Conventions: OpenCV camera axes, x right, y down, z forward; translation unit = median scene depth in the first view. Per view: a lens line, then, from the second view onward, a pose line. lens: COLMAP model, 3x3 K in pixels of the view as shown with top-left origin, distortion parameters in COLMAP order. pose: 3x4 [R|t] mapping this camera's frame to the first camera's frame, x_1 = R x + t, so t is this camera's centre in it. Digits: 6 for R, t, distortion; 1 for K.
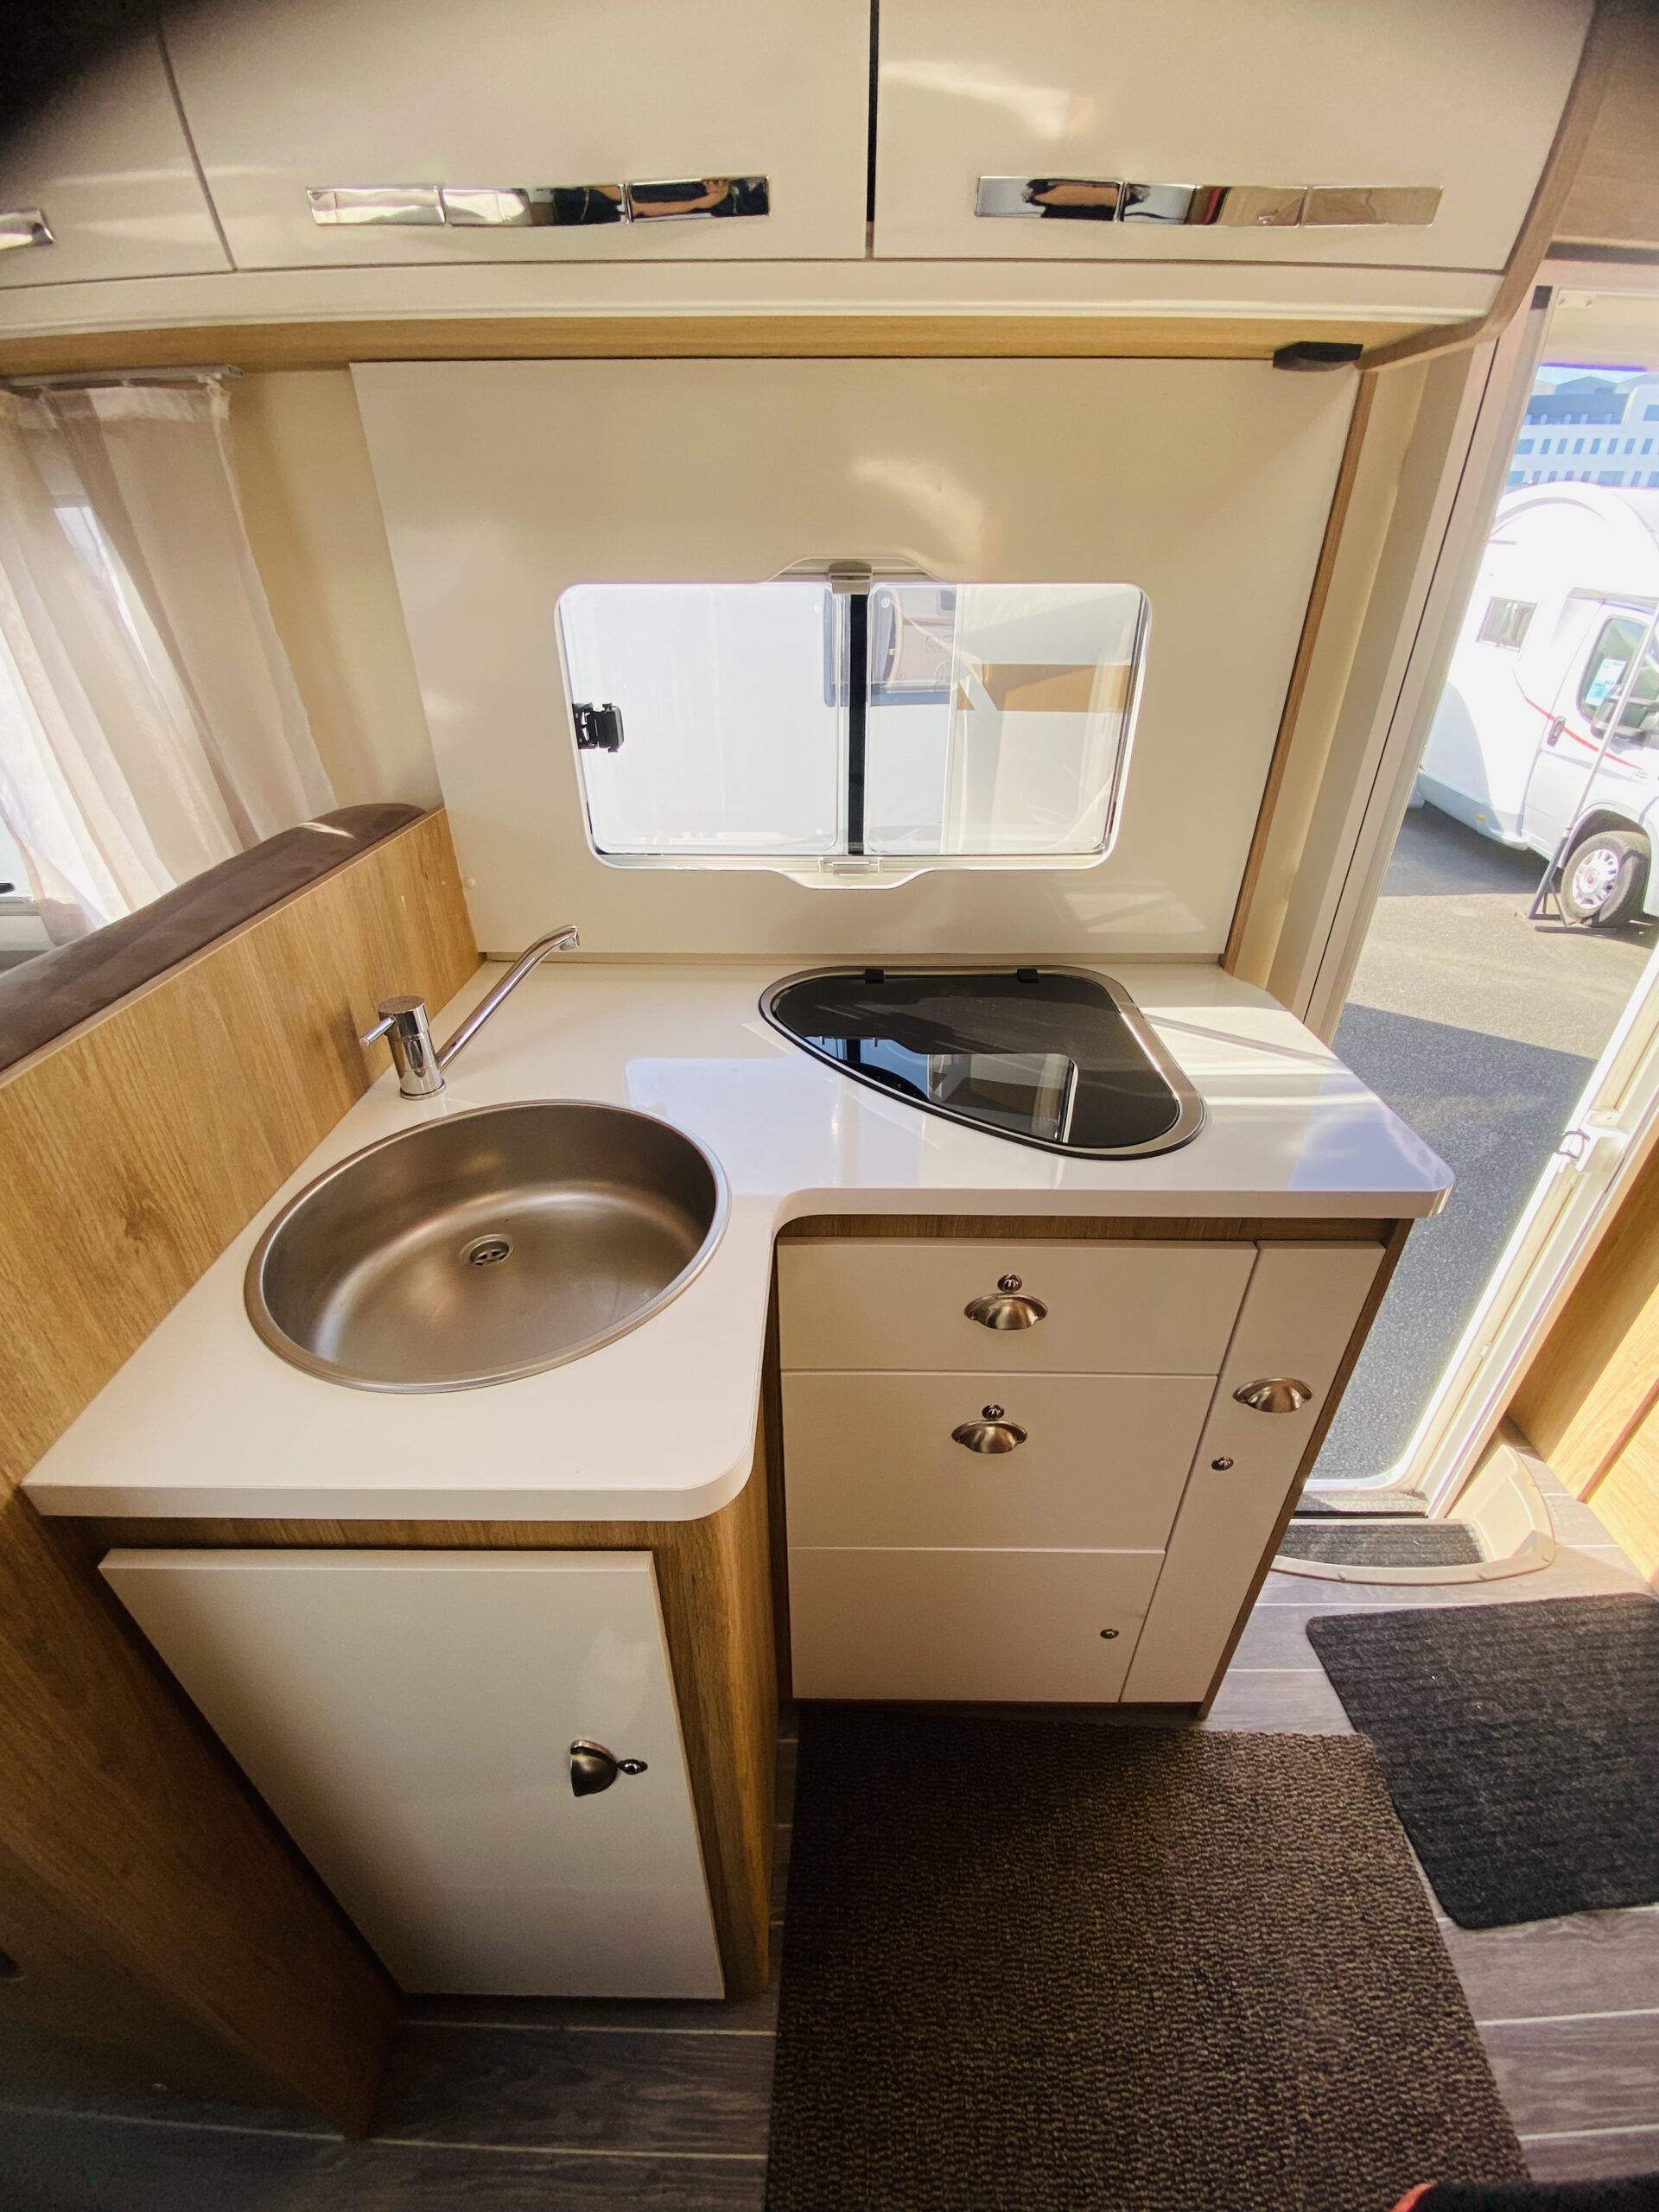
lens RADIAL K [[906.4, 0, 833.5], [0, 906.4, 1101.2], [0, 0, 1]] dist [0.002232, -0.008052]
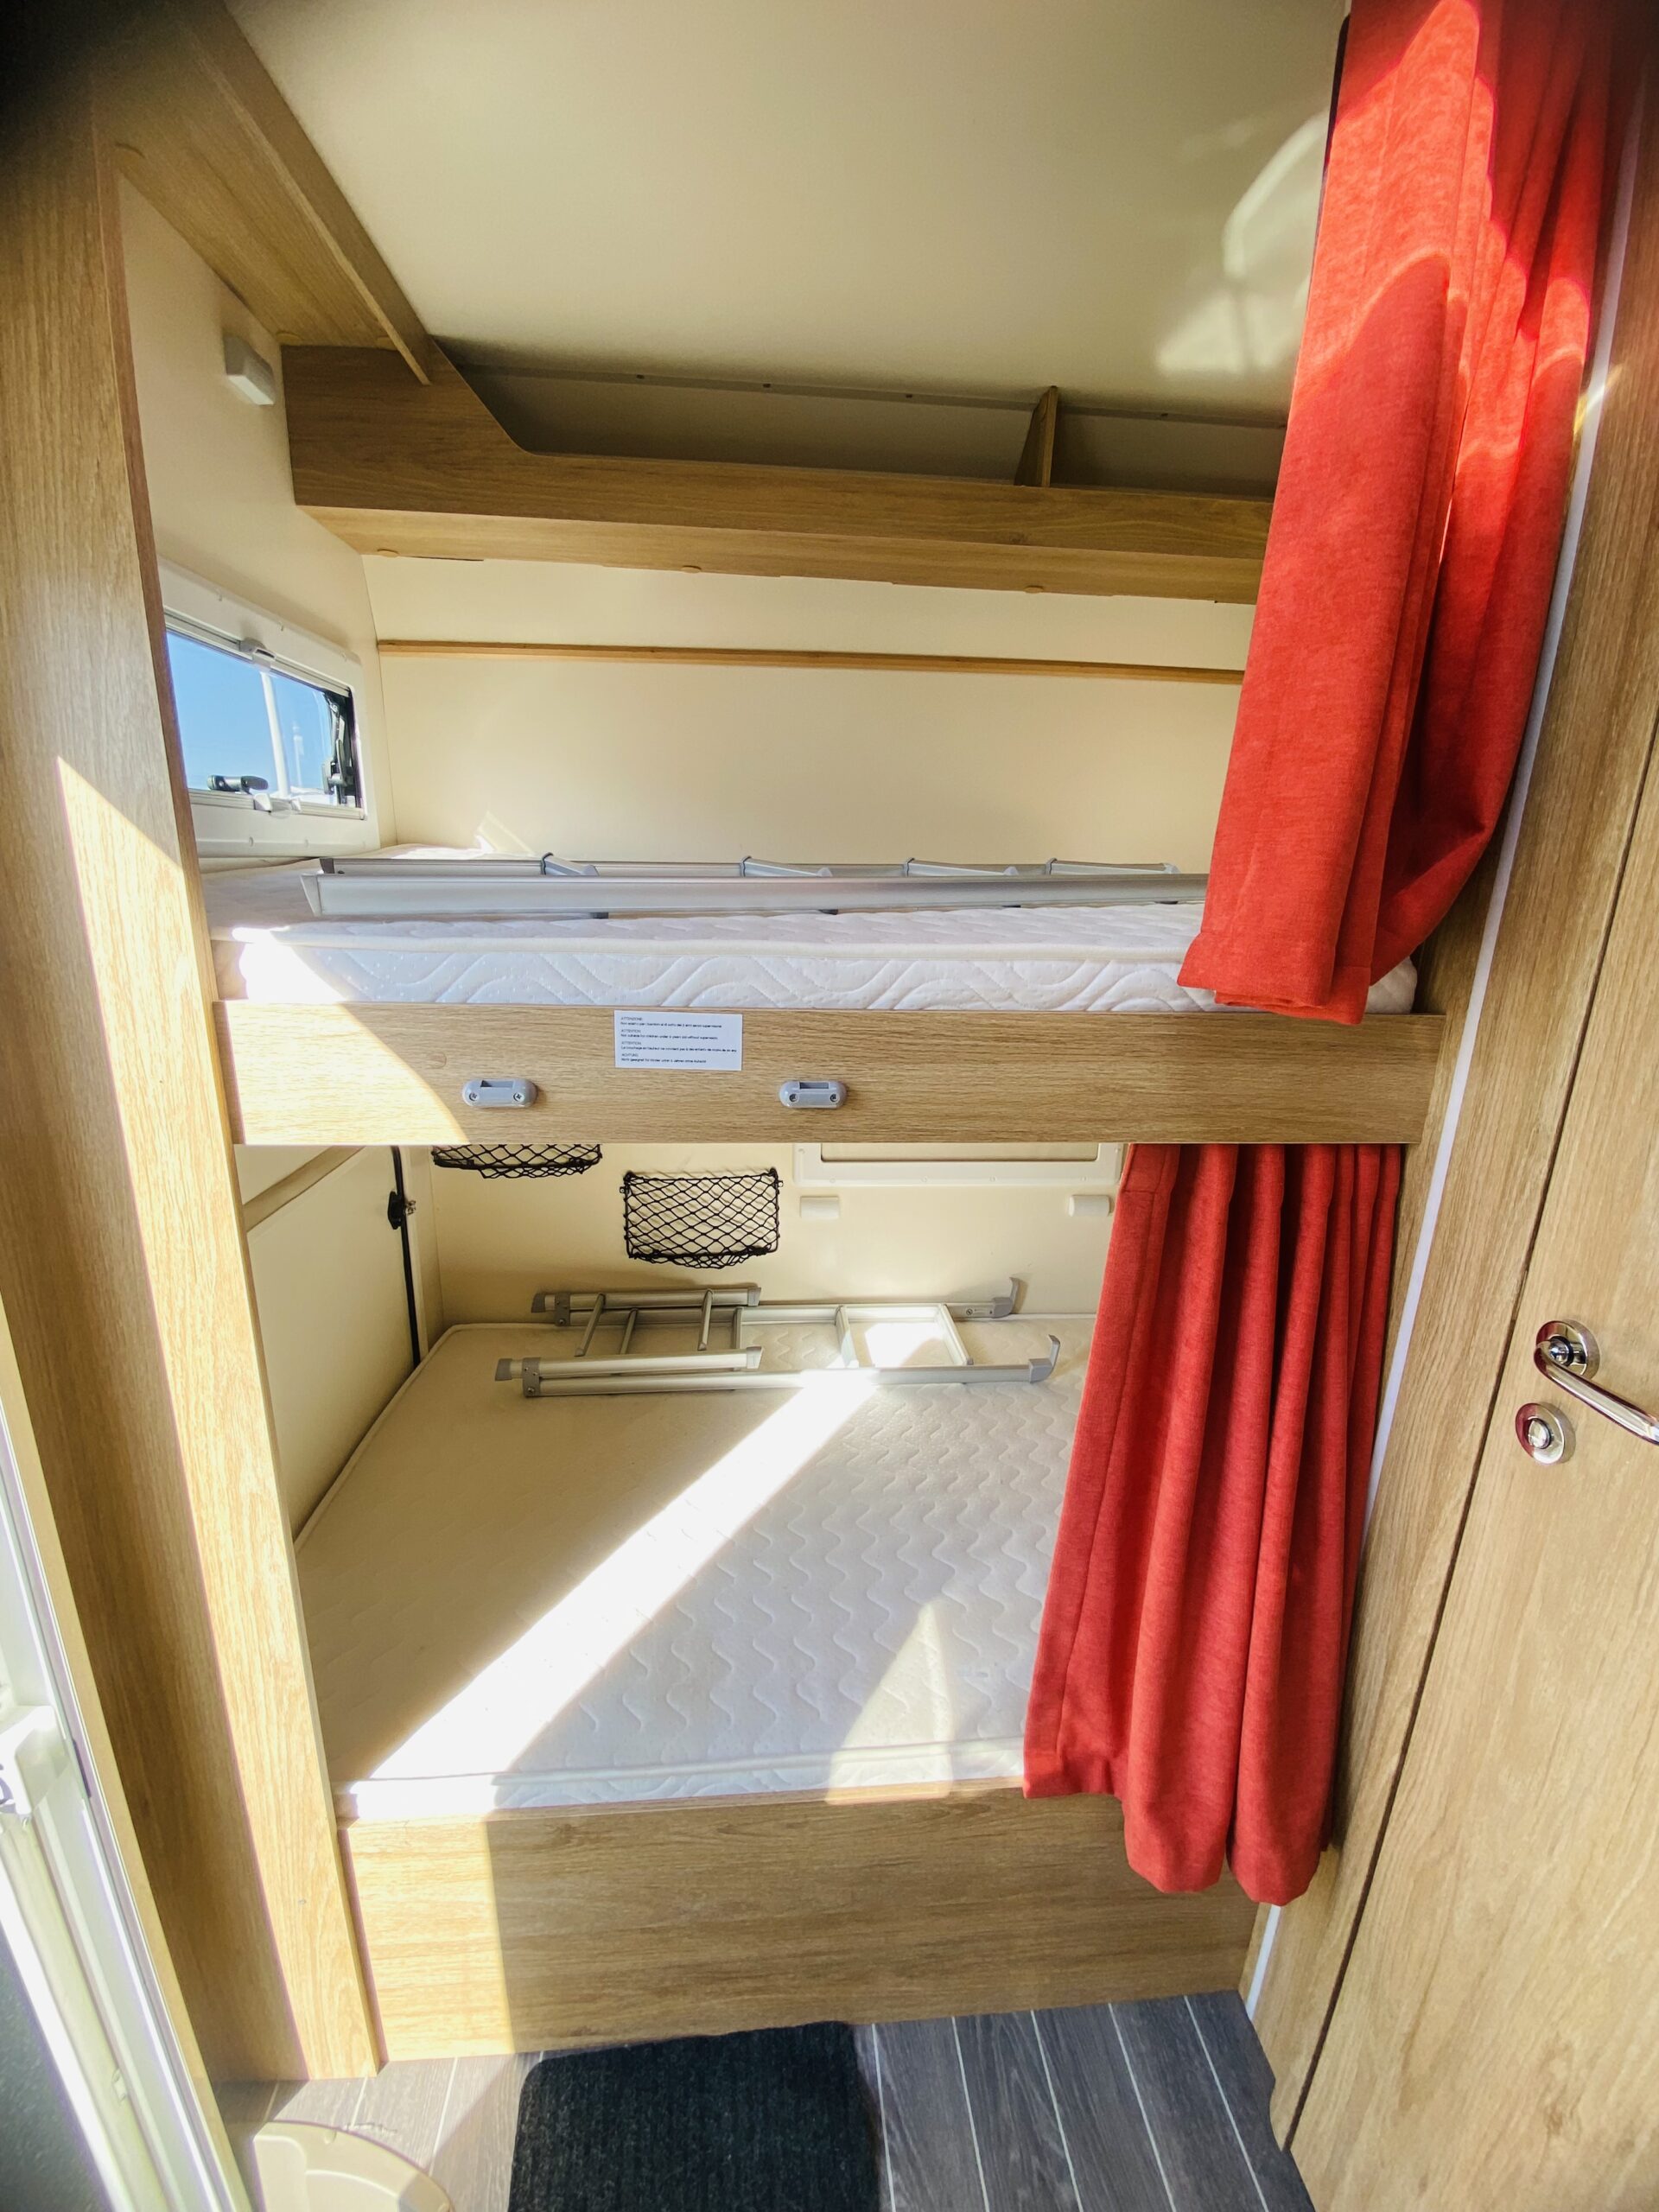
lens RADIAL K [[906.4, 0, 829.4], [0, 906.4, 1113.9], [0, 0, 1]] dist [0.002232, -0.008052]
pose [[-0.077787, -0.278054, 0.957411, 0.354627], [0.498494, 0.820809, 0.278883, -0.176601], [-0.863396, 0.498957, 0.074760, 0.294855]]
